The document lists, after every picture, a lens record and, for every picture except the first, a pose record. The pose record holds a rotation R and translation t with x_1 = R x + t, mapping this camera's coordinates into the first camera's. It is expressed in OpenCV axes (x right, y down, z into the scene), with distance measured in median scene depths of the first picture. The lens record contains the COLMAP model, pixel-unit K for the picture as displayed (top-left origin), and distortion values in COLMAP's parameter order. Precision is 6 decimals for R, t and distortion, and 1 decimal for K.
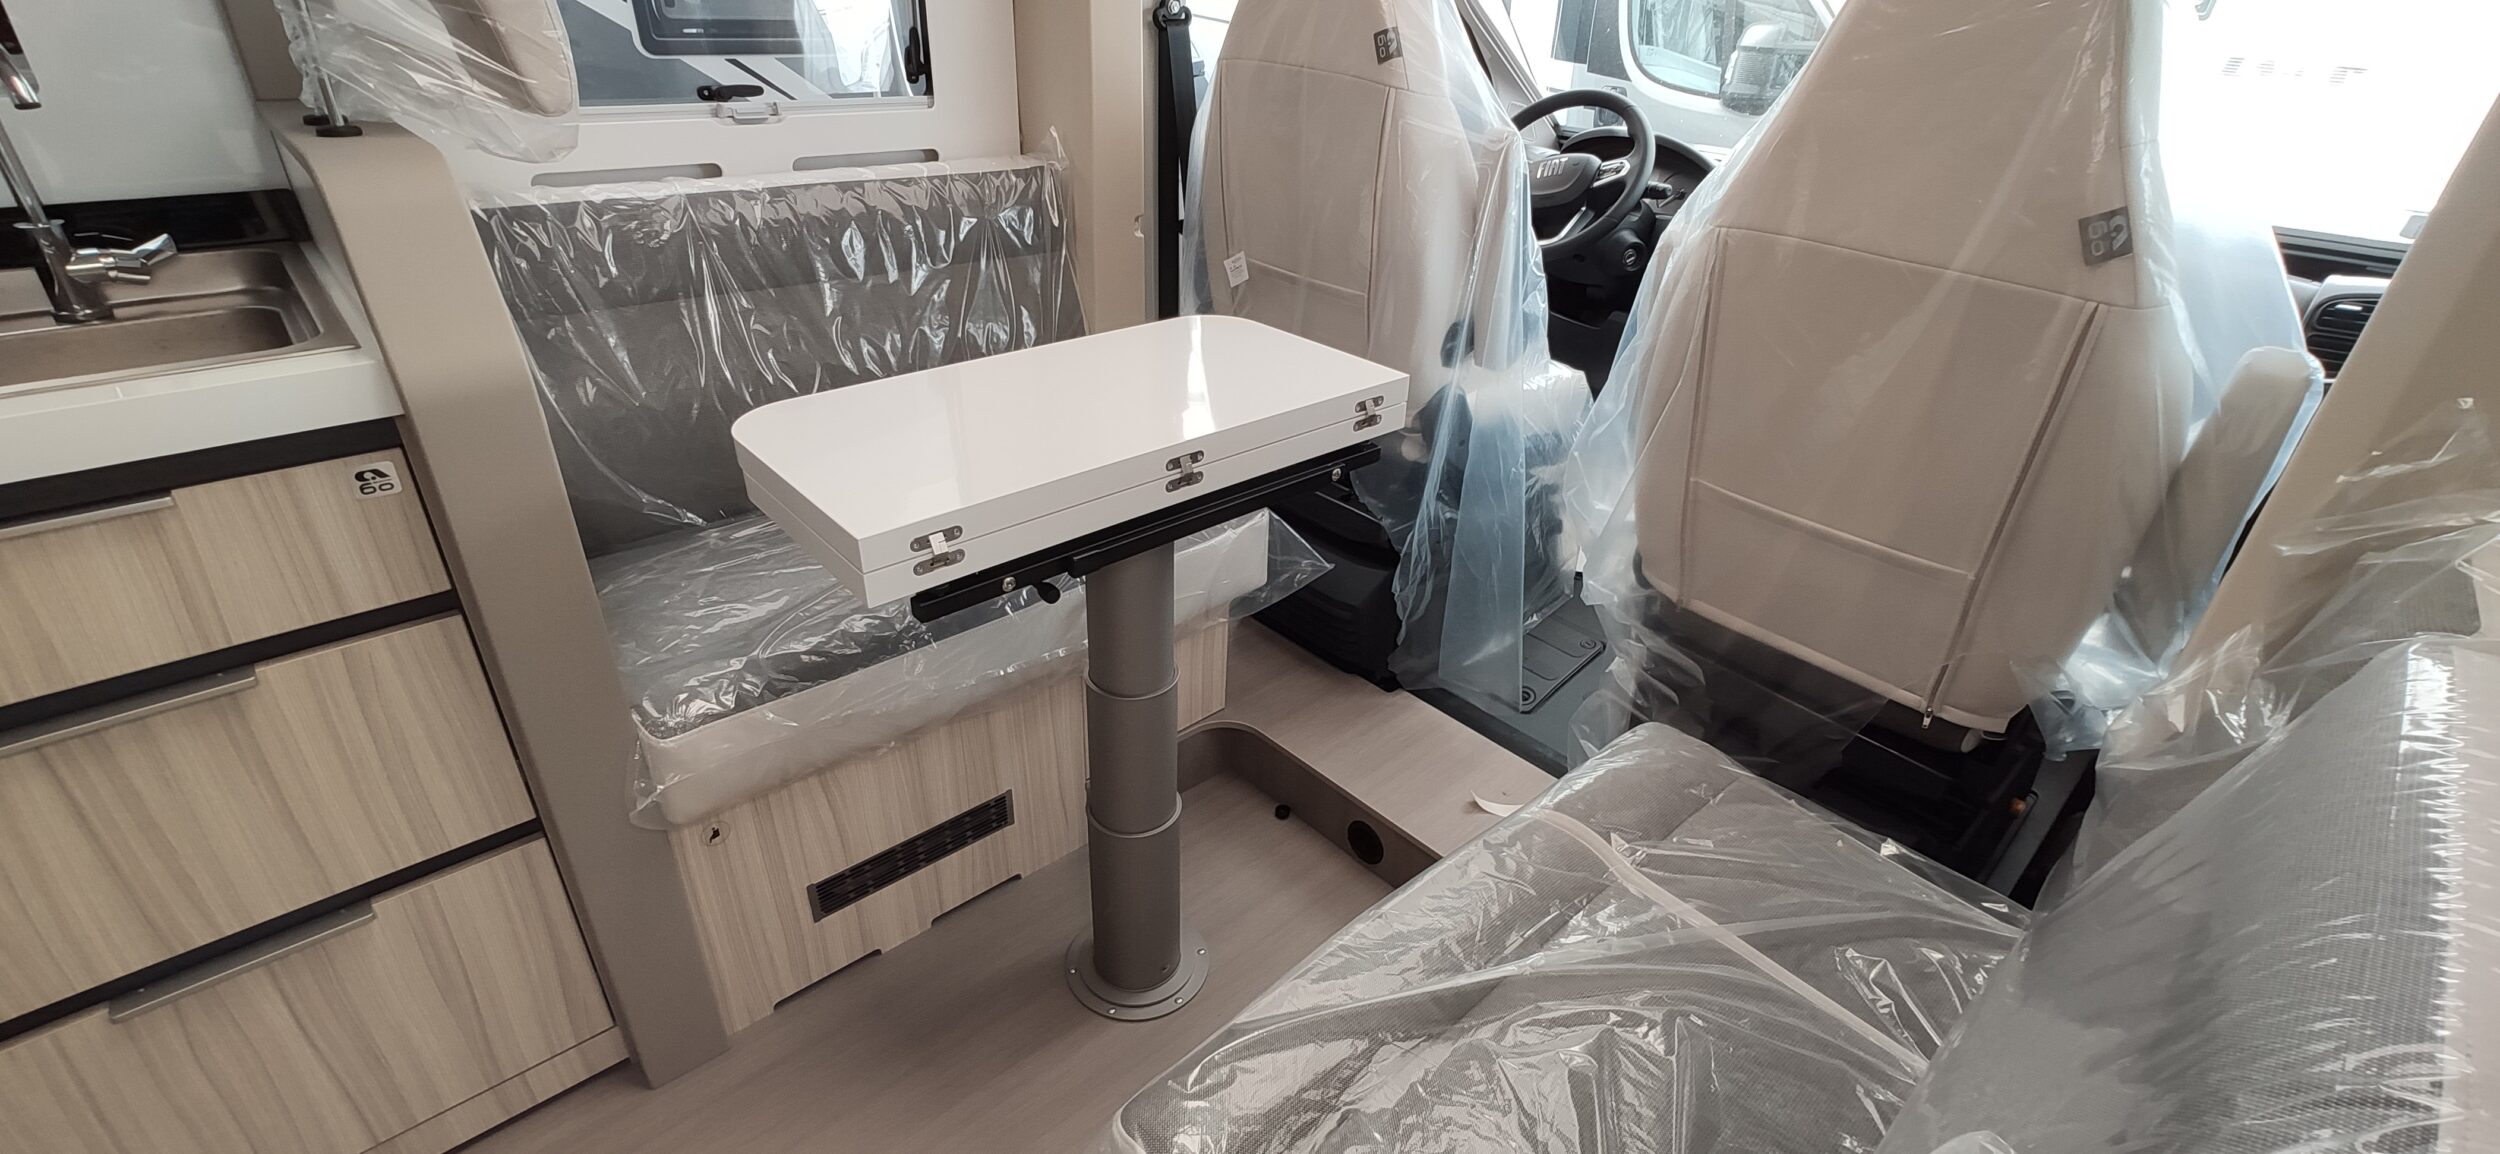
lens RADIAL K [[1071.3, 0, 1252.3], [0, 1071.3, 570.4], [0, 0, 1]] dist [0.000336, -0.000035]
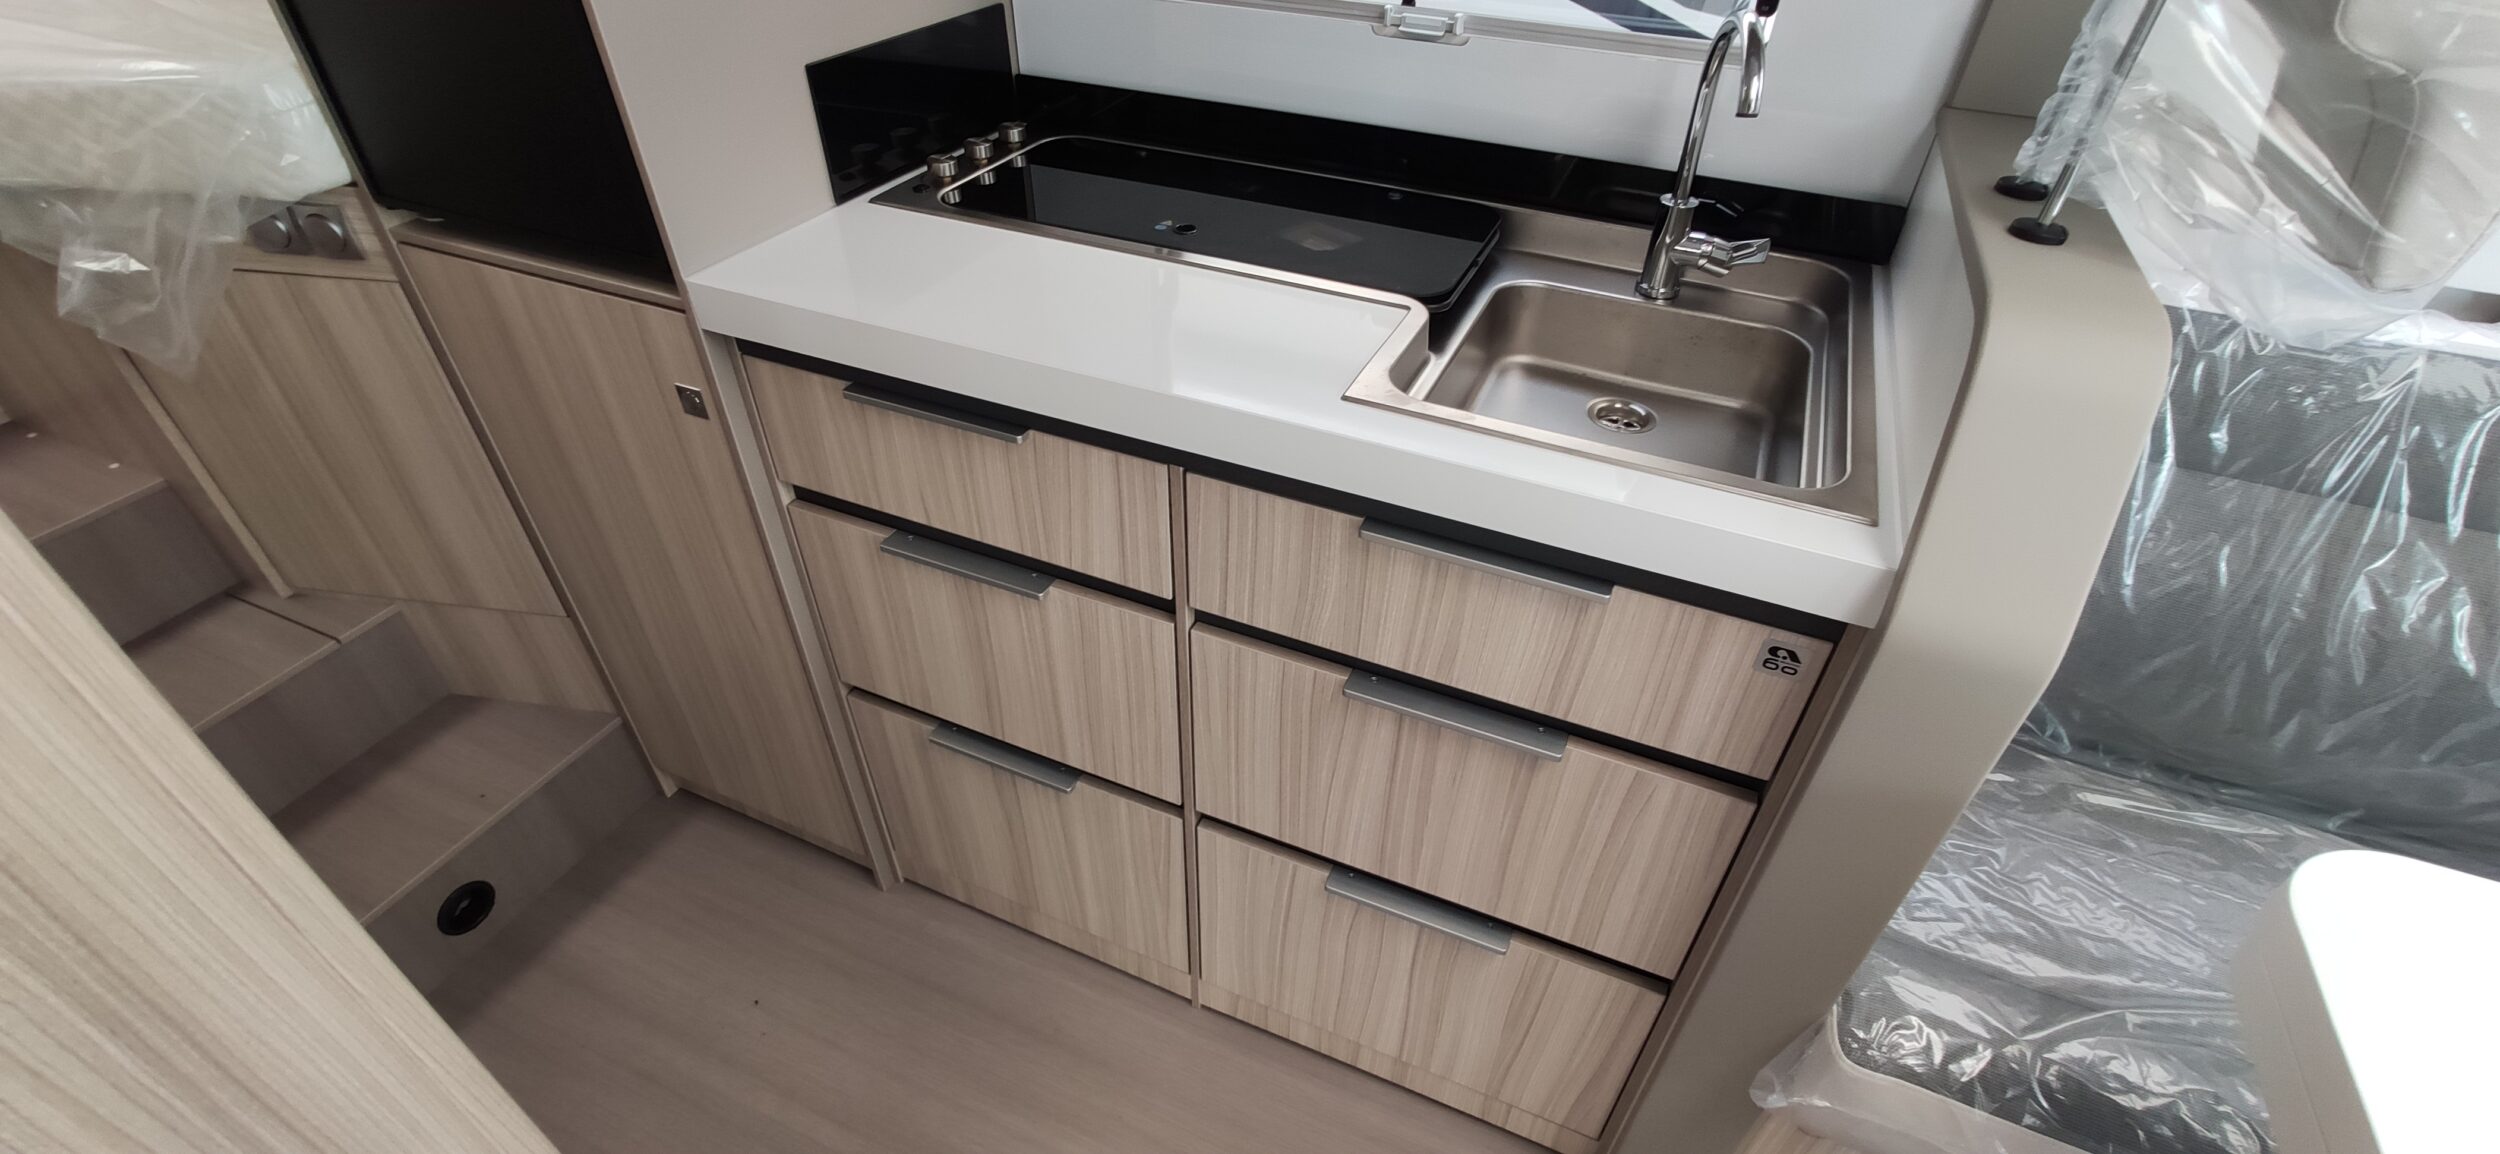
lens RADIAL K [[1097.6, 0, 1240.7], [0, 1097.6, 575.5], [0, 0, 1]] dist [-0.075363, 0.039764]
pose [[0.393112, 0.547577, -0.738663, -0.371670], [-0.435408, 0.818419, 0.374979, -0.234244], [0.809866, 0.174211, 0.560149, 0.183576]]
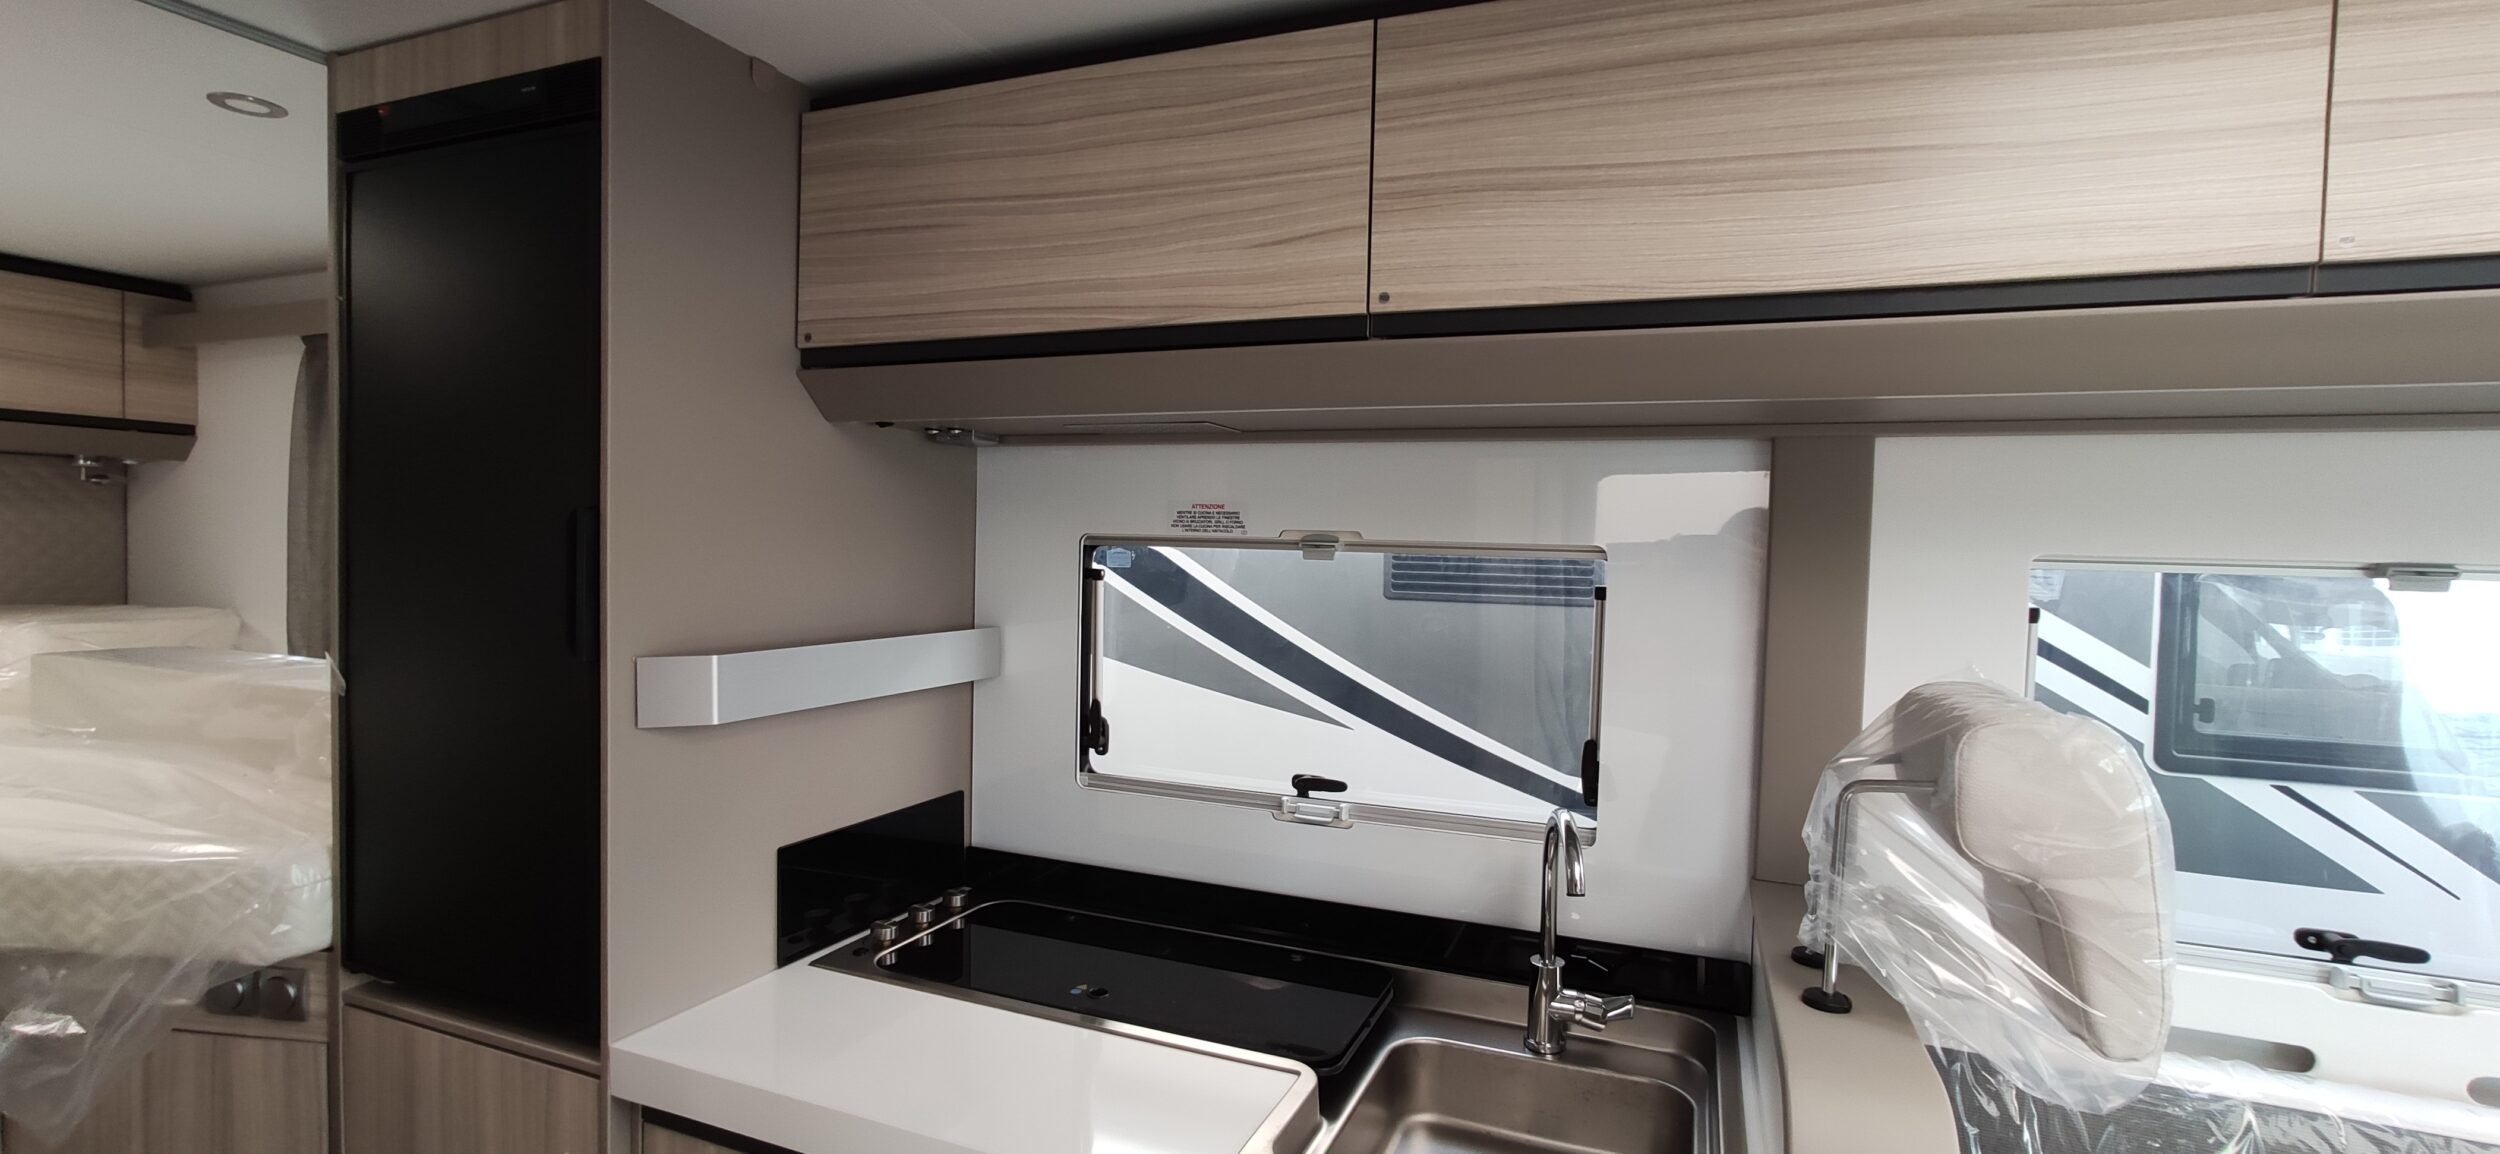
lens RADIAL K [[1081.7, 0, 1259.6], [0, 1081.7, 579.1], [0, 0, 1]] dist [-0.028139, 0.014256]
pose [[0.428730, 0.003663, -0.903425, -0.268284], [-0.441445, 0.873333, -0.205952, -0.302792], [0.788237, 0.487110, 0.376041, 0.166860]]
